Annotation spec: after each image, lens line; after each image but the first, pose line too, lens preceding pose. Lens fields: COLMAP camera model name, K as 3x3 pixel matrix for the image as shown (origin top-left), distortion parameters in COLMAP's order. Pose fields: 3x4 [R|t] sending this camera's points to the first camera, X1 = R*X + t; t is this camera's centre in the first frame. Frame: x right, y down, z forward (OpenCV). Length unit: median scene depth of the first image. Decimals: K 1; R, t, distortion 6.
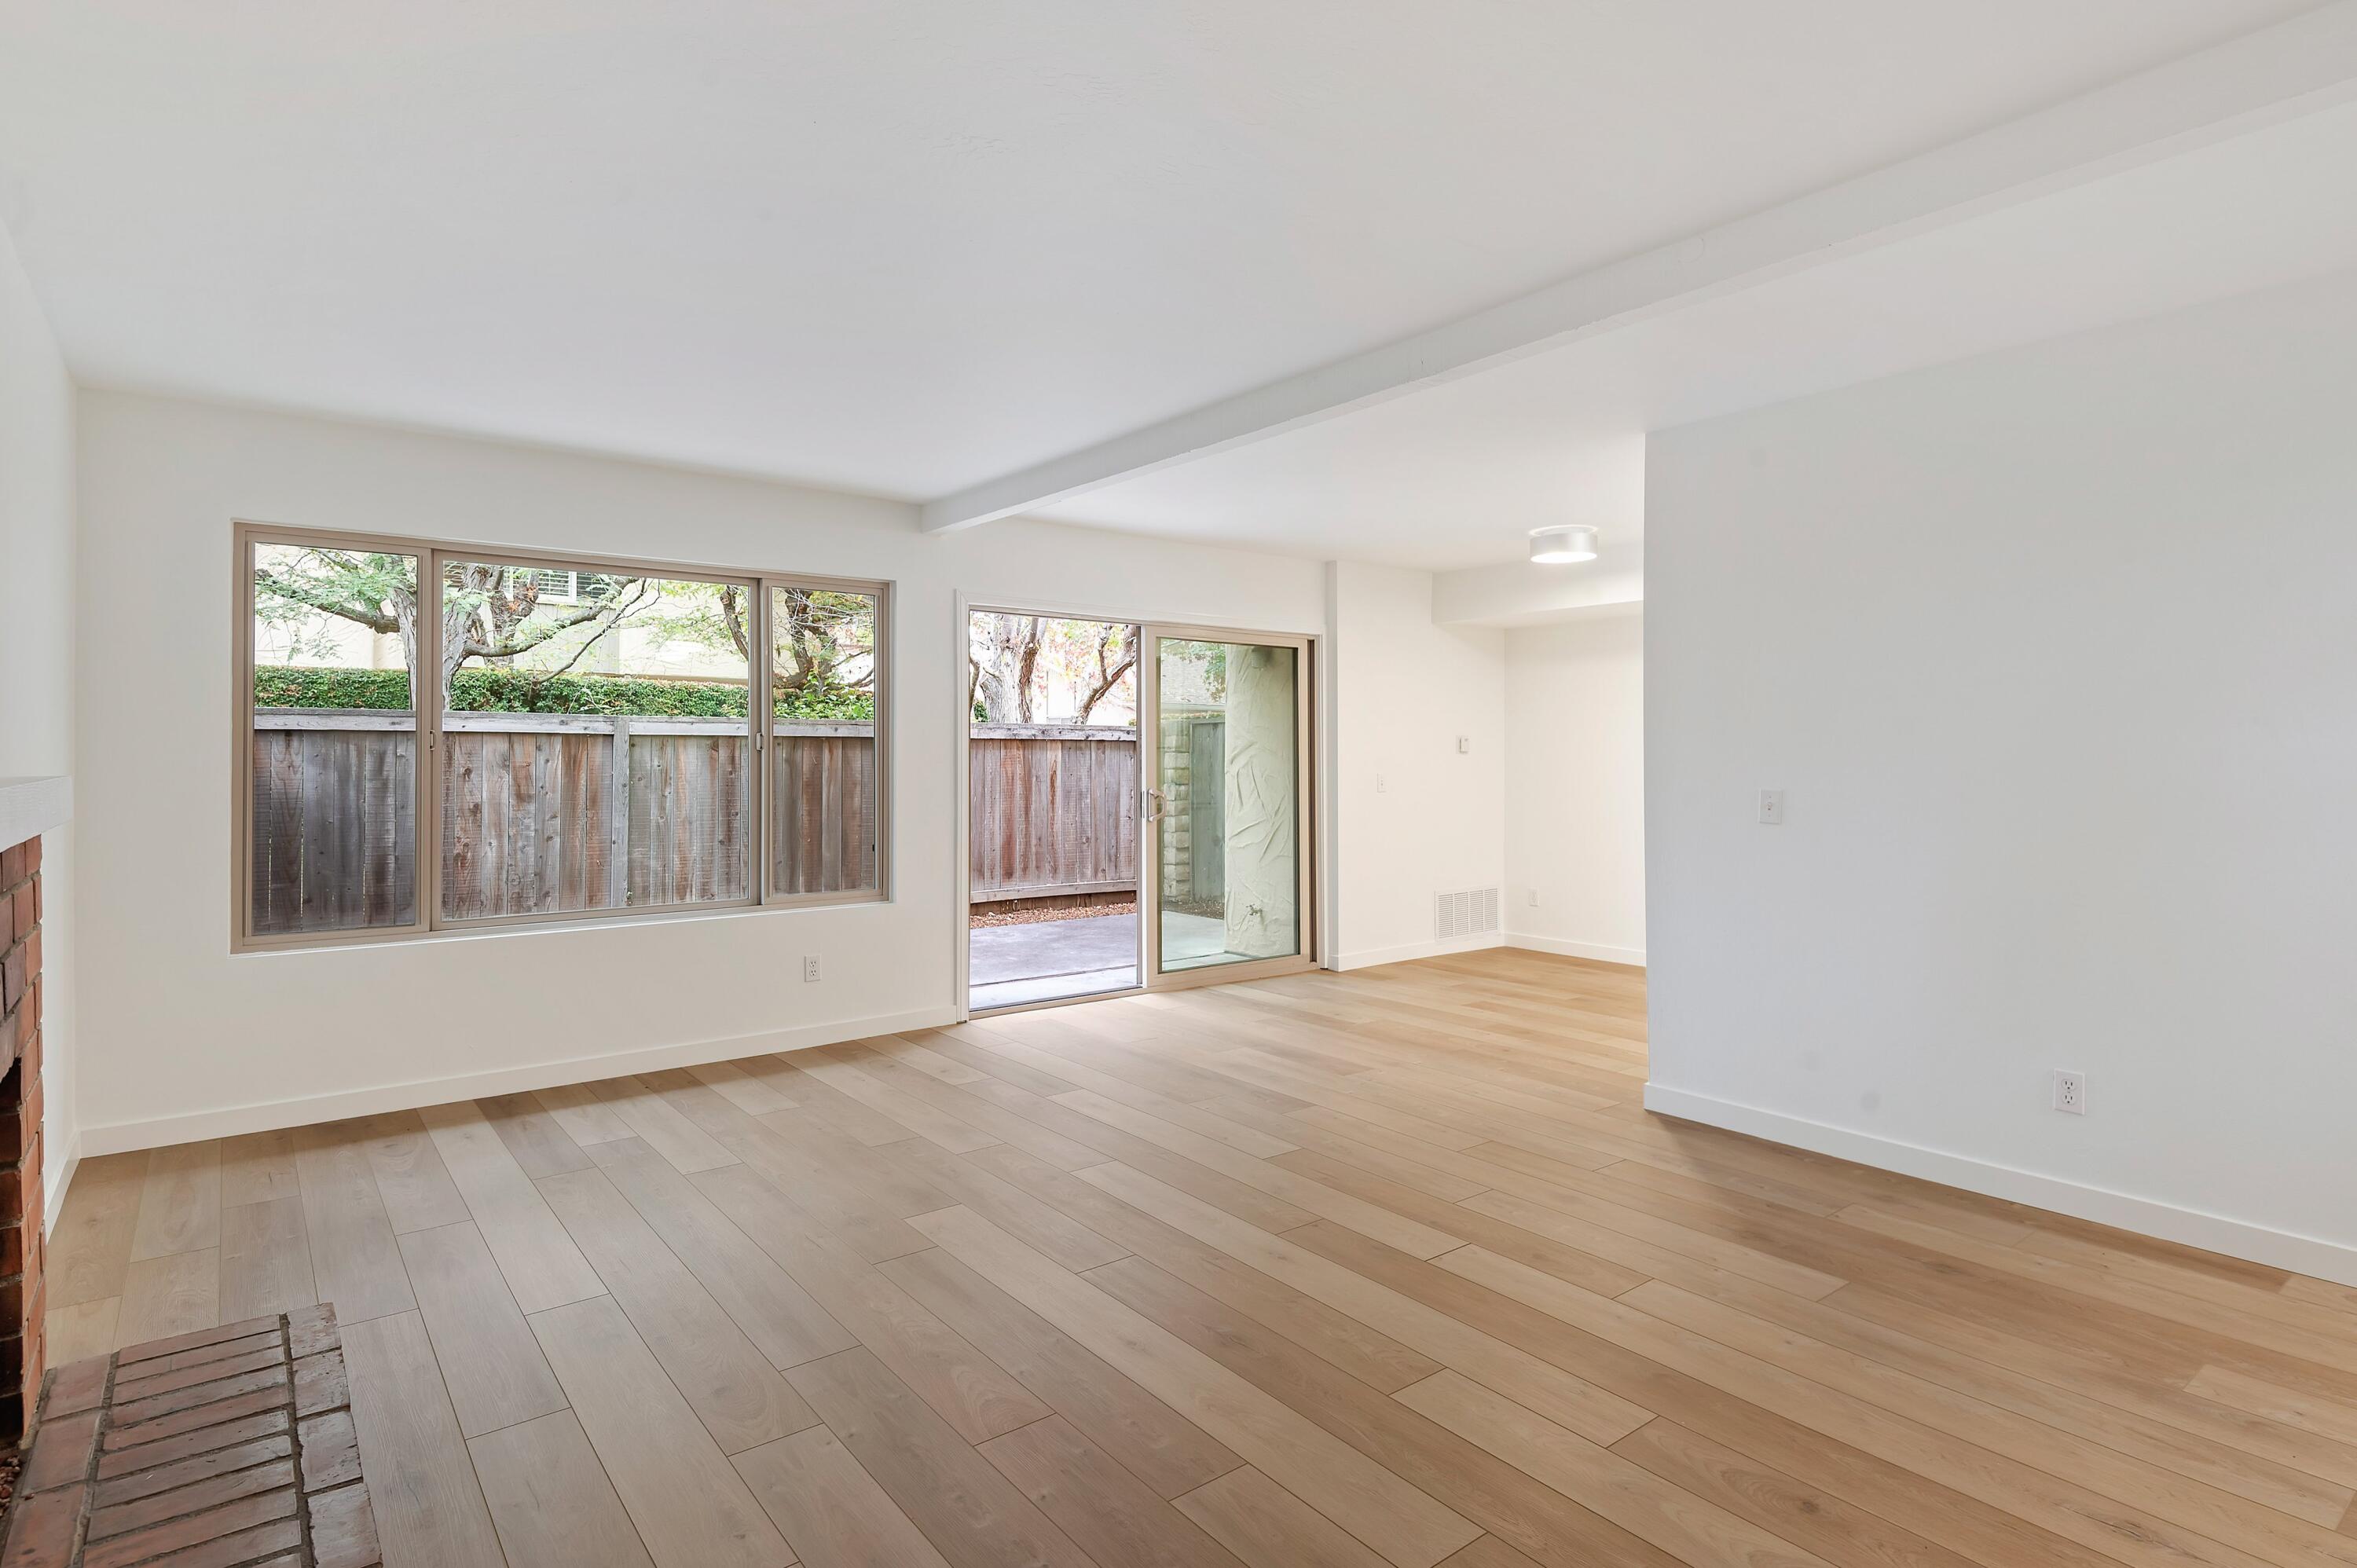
lens RADIAL K [[1218.7, 0, 1202.8], [0, 1218.7, 750.5], [0, 0, 1]] dist [0.002229, -0.000444]
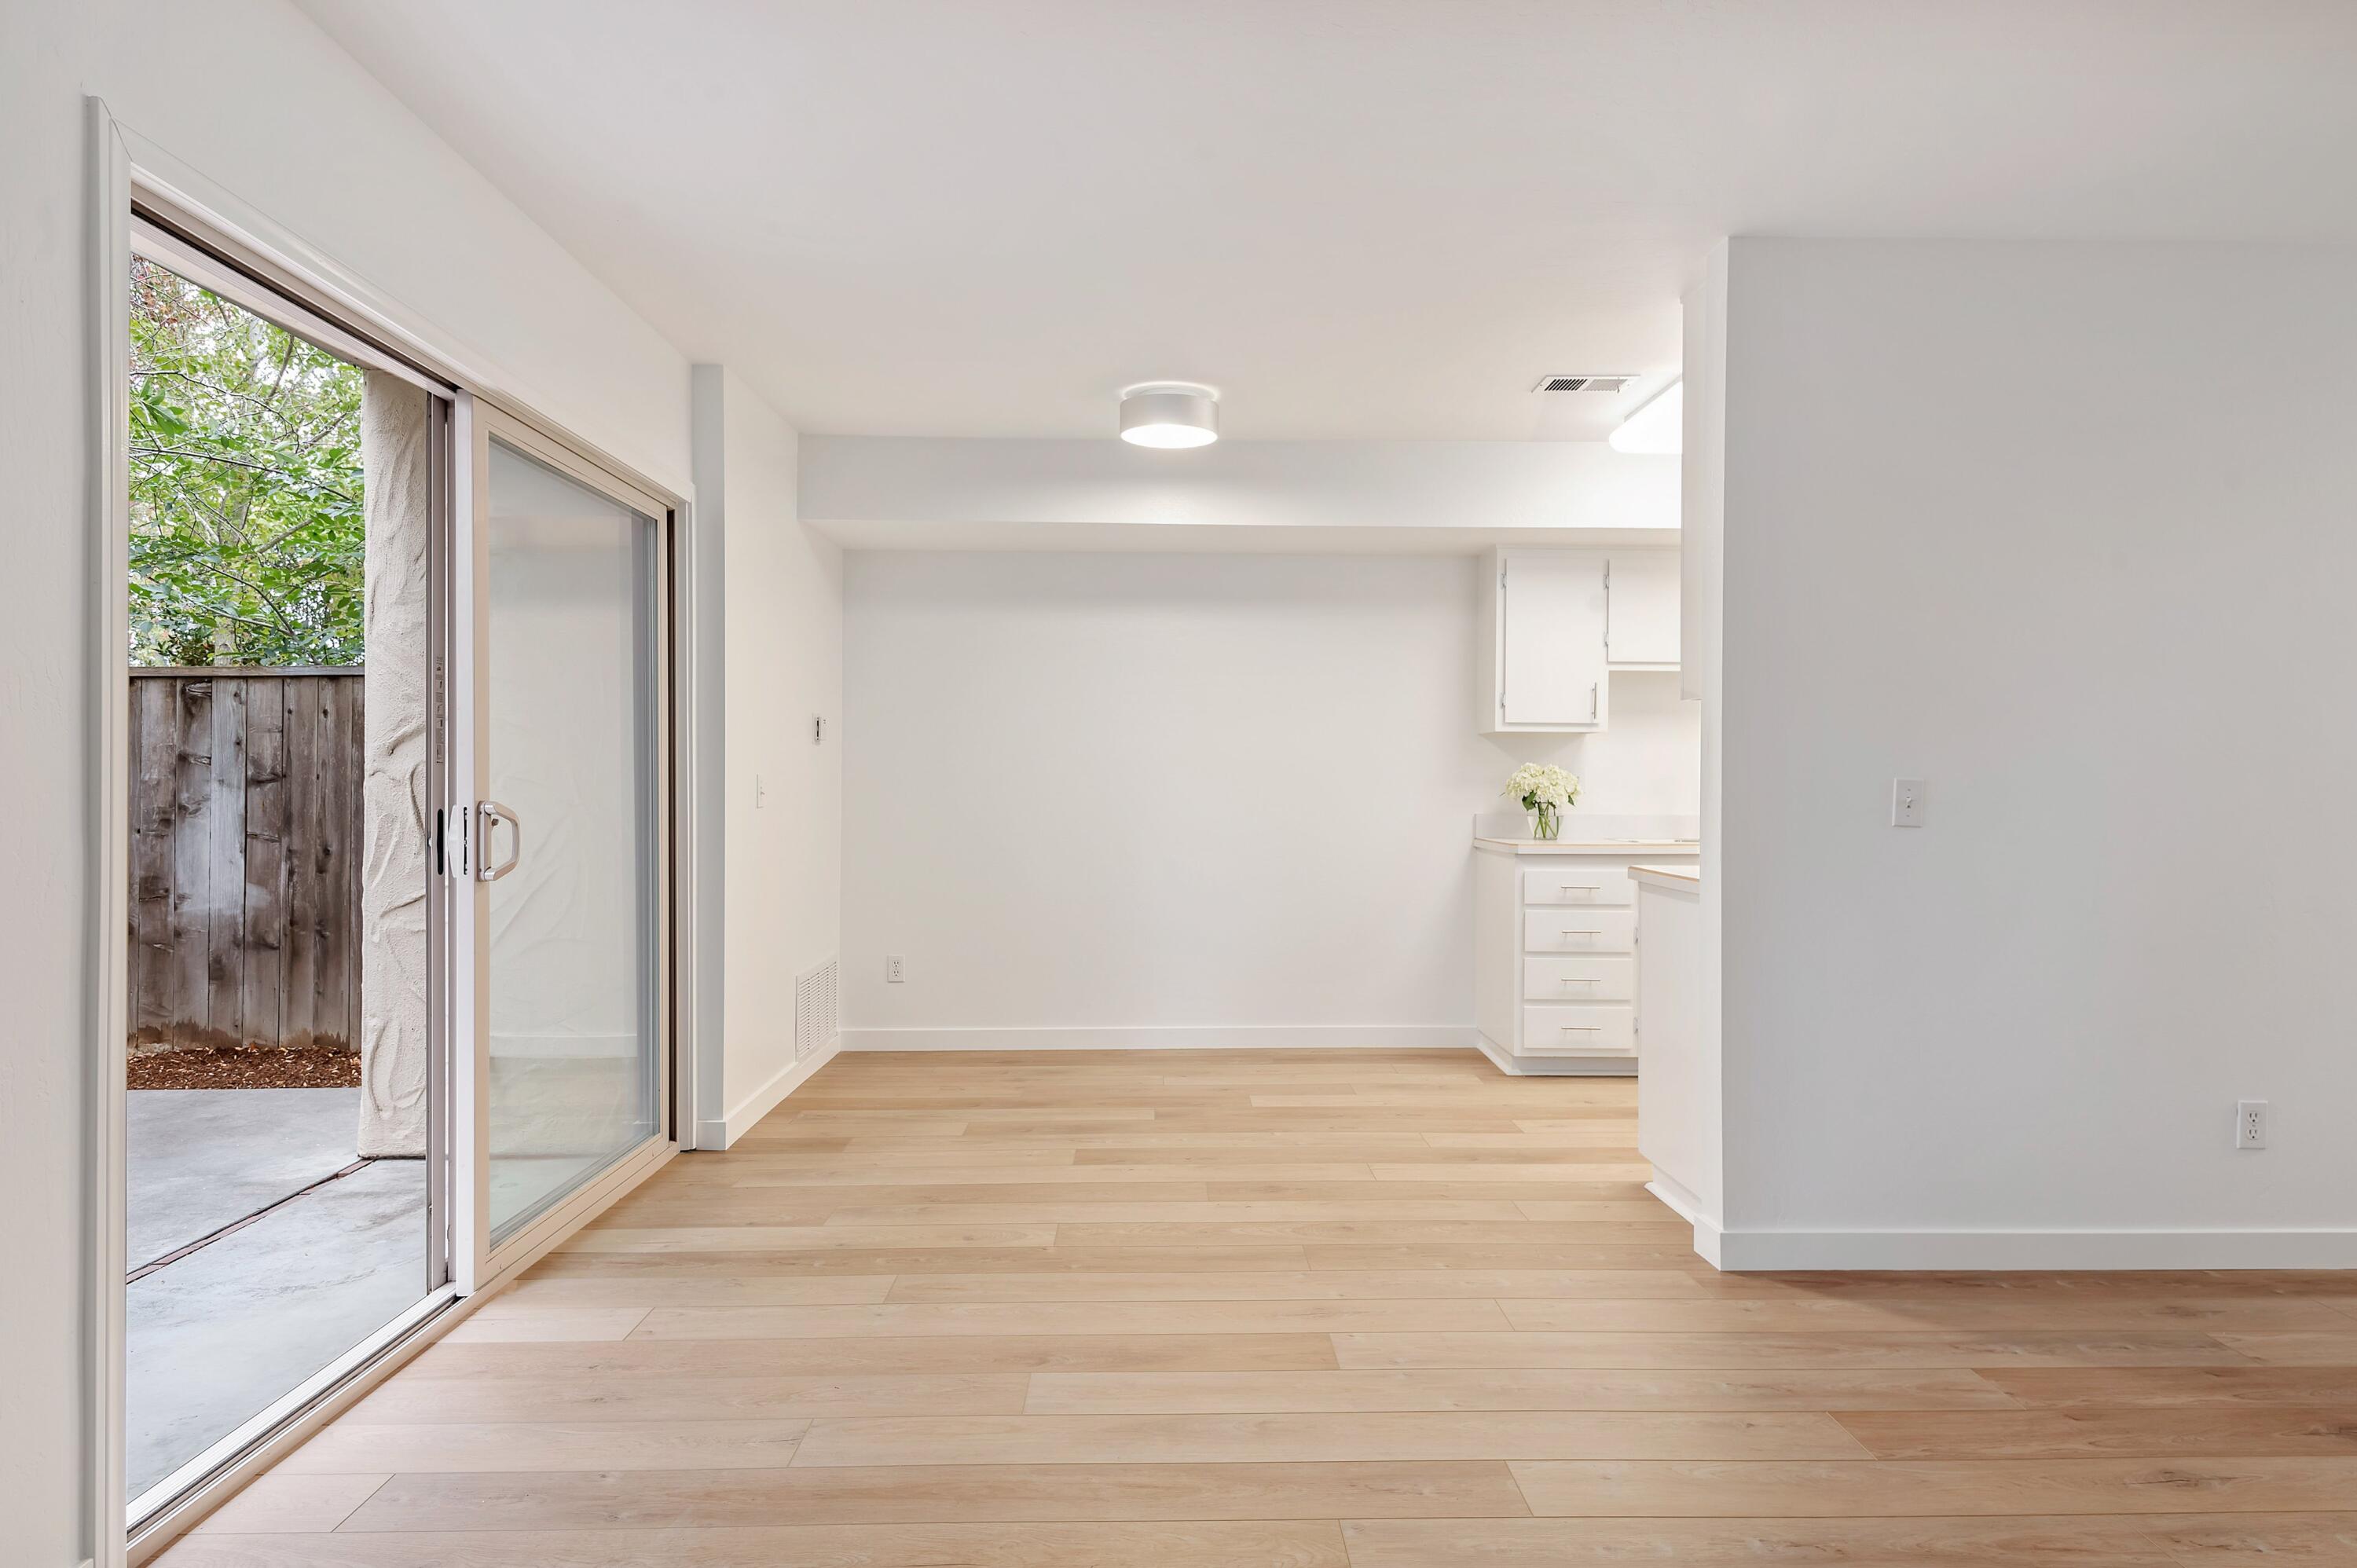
lens RADIAL K [[1385.0, 0, 1207.2], [0, 1385.0, 774.8], [0, 0, 1]] dist [0.039248, -0.028959]
pose [[0.597766, 0.006268, 0.801646, -0.242489], [-0.007959, 0.999967, -0.001883, 0.019075], [-0.801631, -0.005255, 0.597796, 0.464506]]
